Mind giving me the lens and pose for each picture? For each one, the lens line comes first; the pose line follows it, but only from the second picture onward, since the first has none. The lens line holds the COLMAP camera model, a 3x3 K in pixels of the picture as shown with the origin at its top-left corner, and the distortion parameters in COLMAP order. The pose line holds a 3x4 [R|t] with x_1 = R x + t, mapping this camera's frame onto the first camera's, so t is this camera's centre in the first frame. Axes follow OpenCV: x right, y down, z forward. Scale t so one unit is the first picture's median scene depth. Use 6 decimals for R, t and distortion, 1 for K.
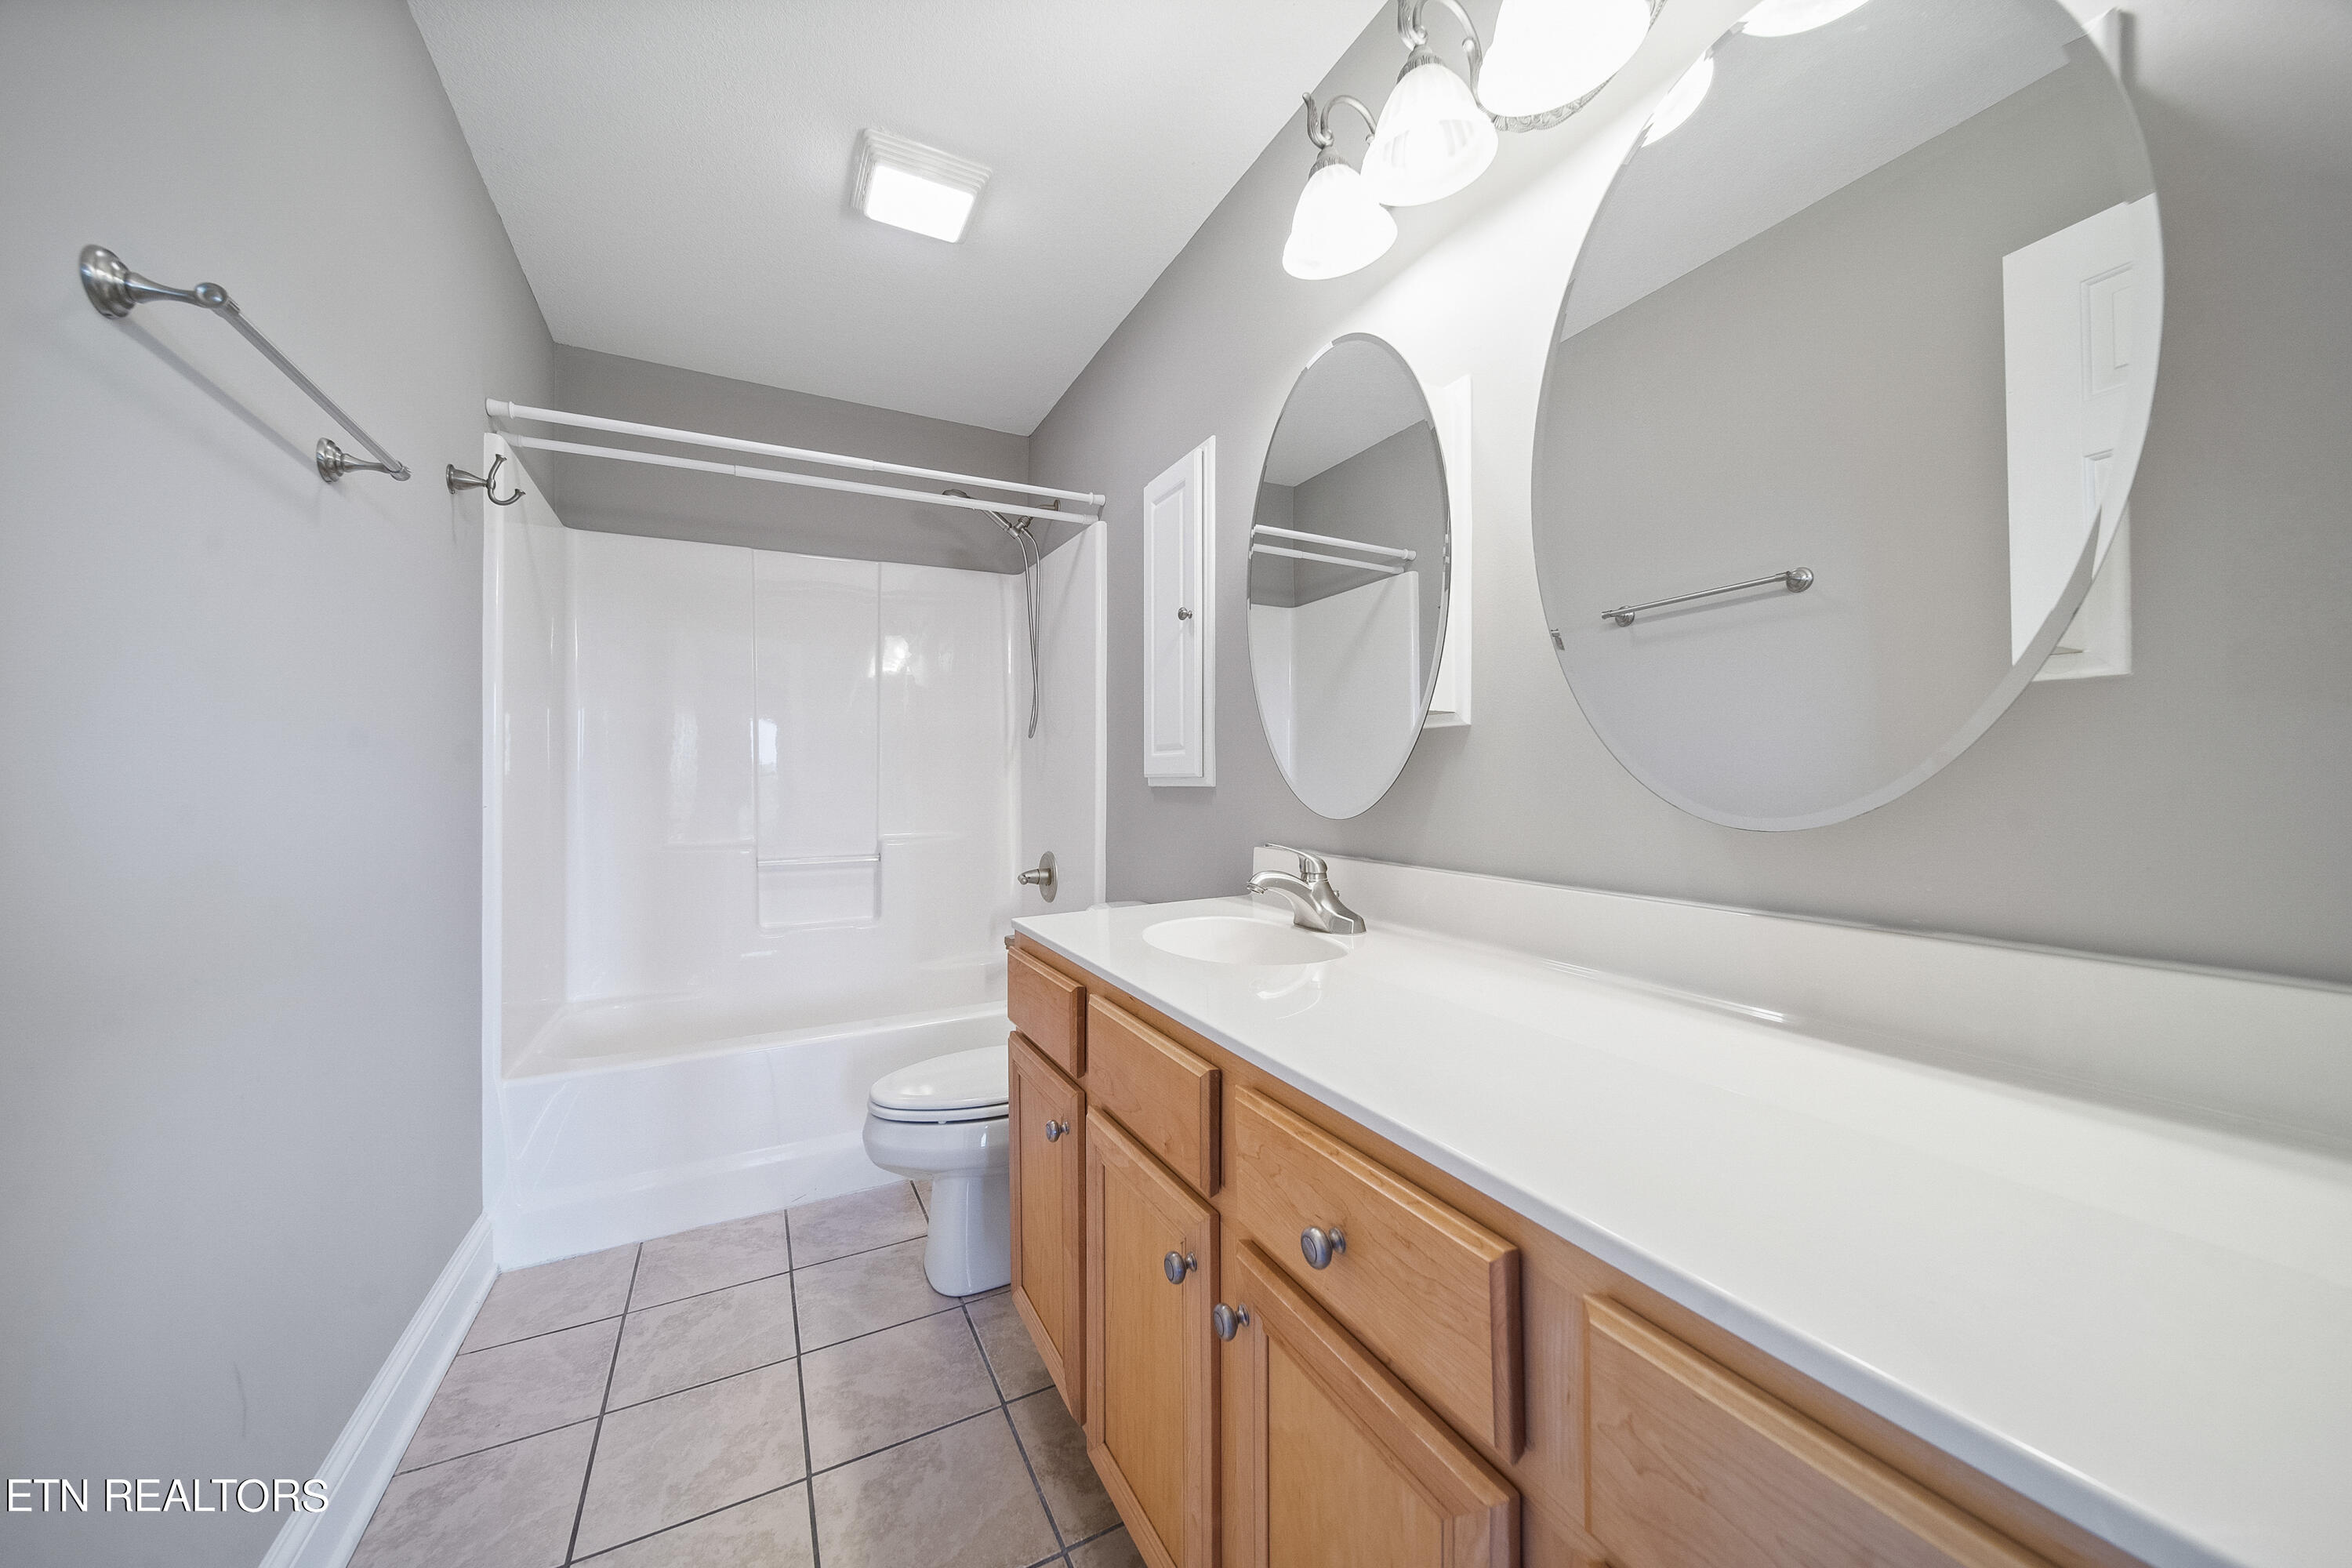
lens RADIAL K [[826.1, 0, 1185.1], [0, 826.1, 785.7], [0, 0, 1]] dist [-0.000654, -0.001761]
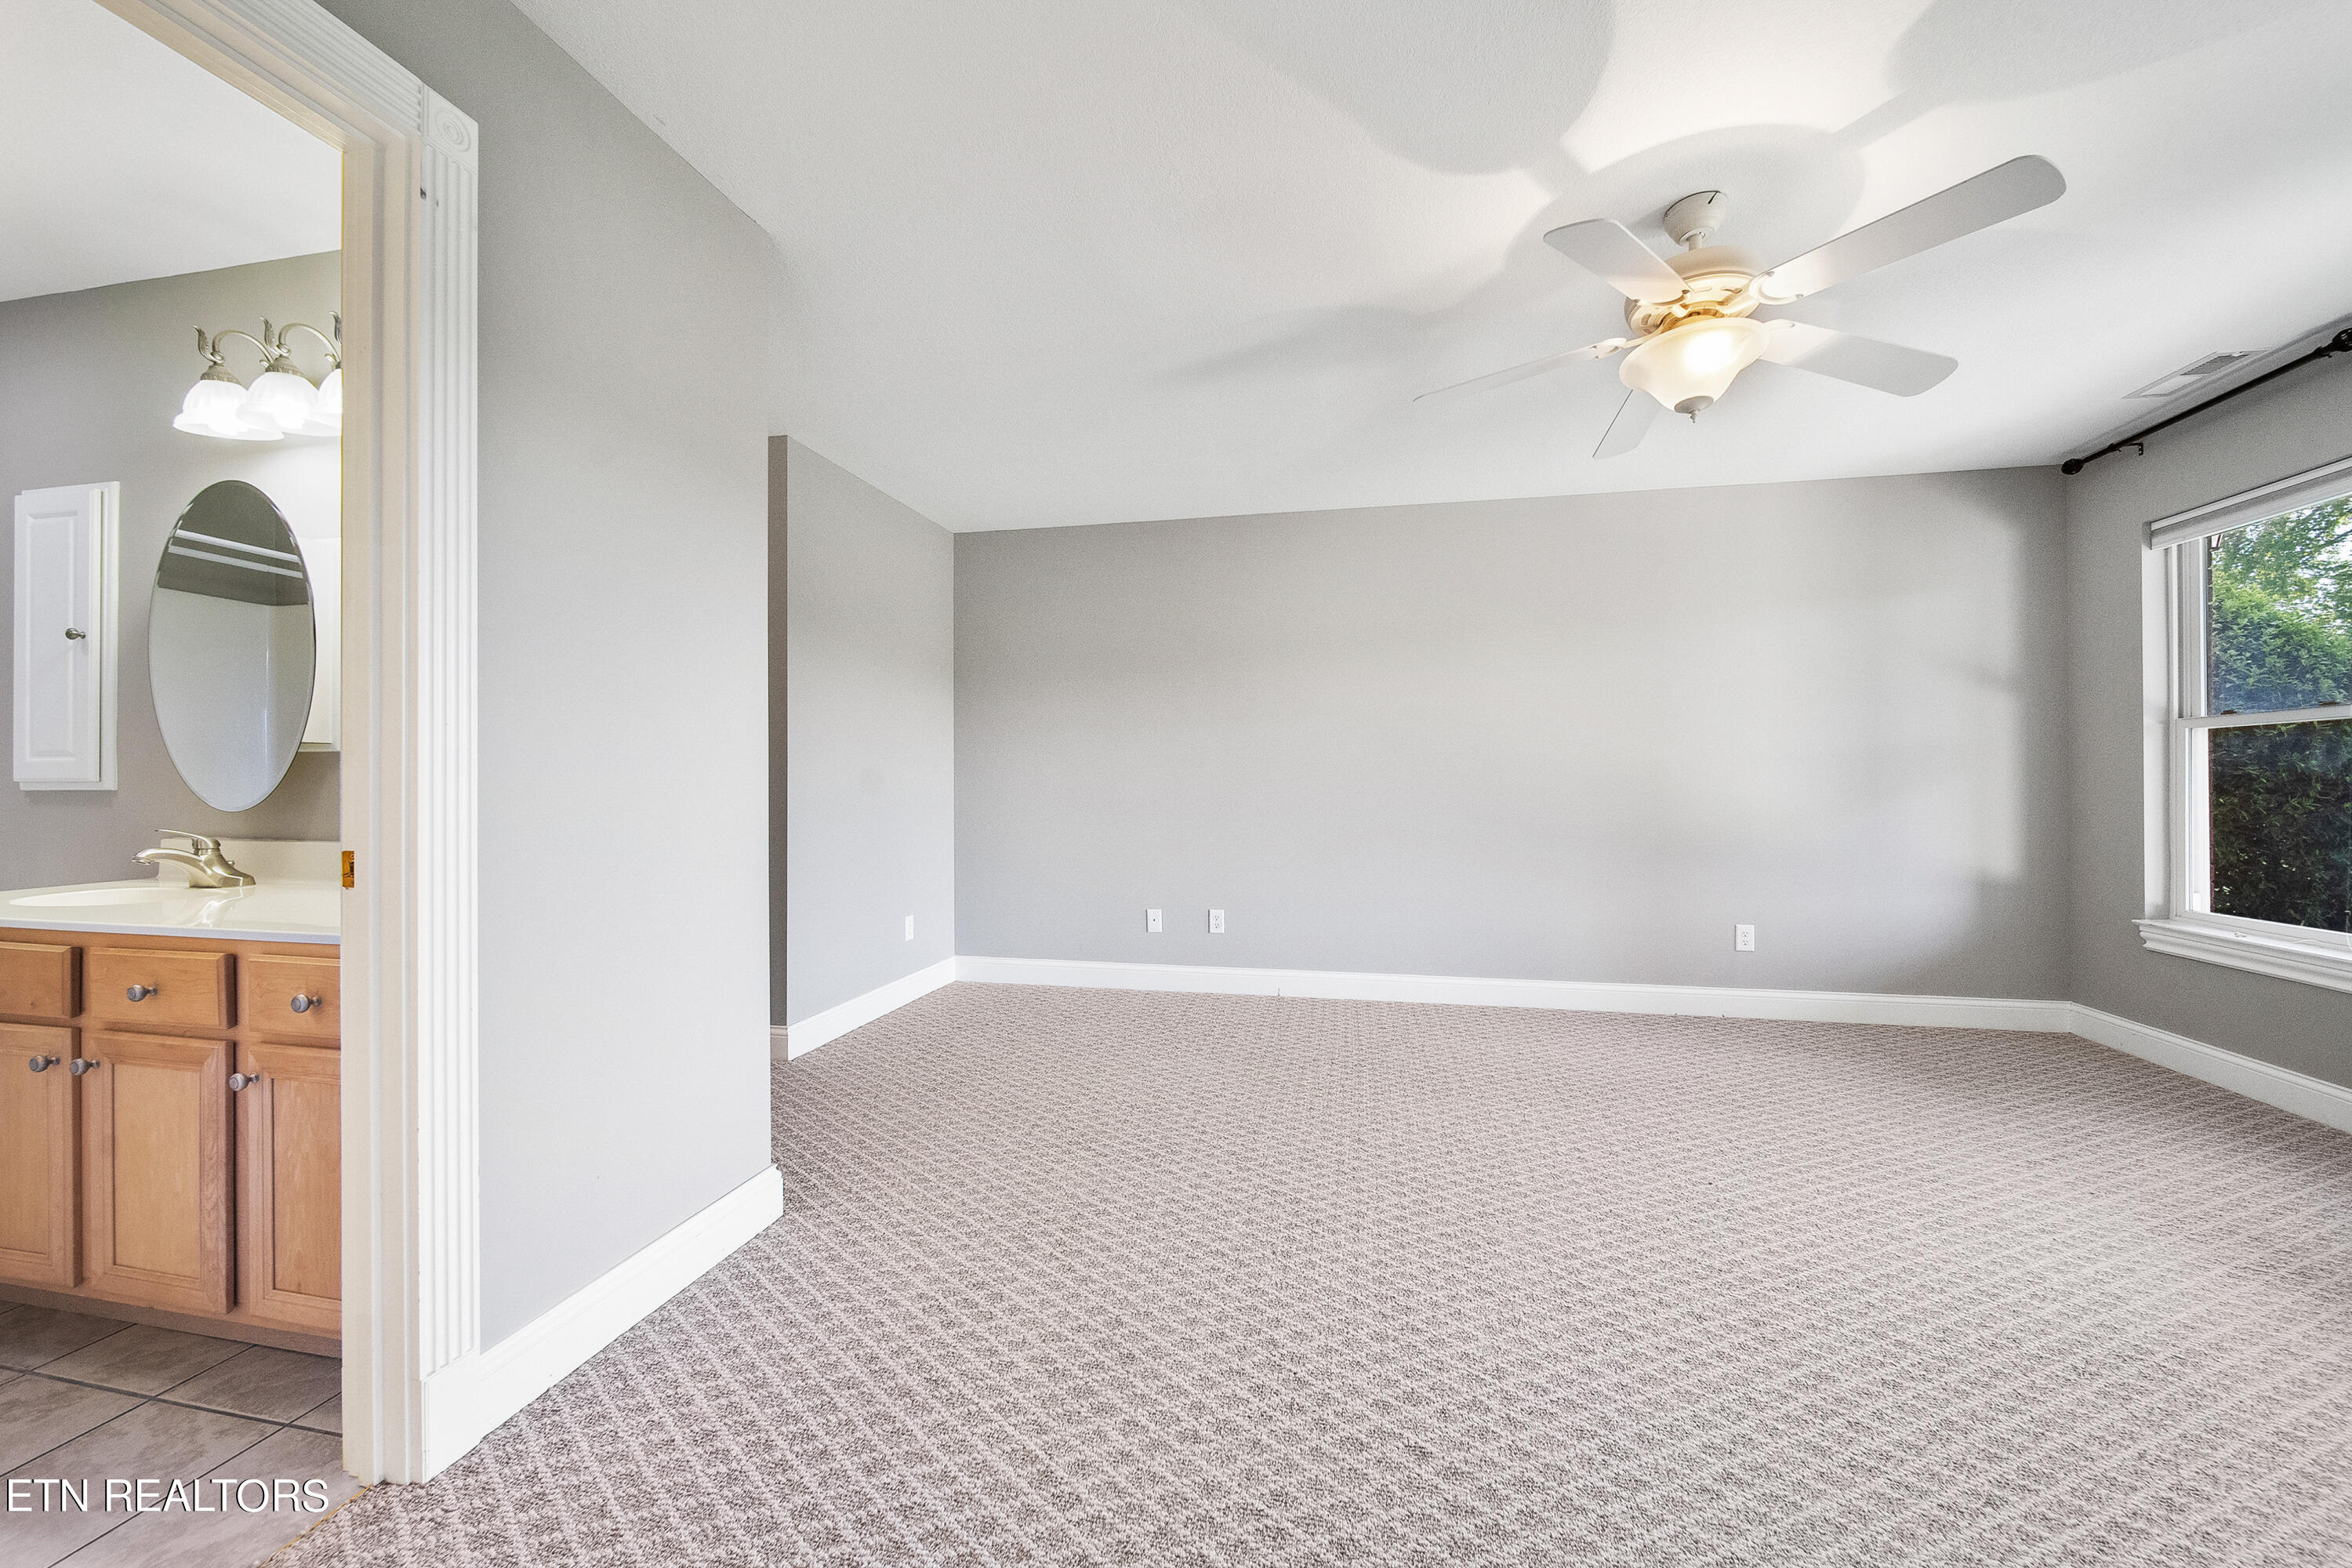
lens RADIAL K [[851.7, 0, 1176.0], [0, 851.7, 784.0], [0, 0, 1]] dist [-0.001922, -0.000497]
pose [[0.629309, 0.002967, 0.777149, 0.069289], [0.002342, 0.999981, -0.005715, 0.003906], [-0.777151, 0.005416, 0.629290, -1.295827]]
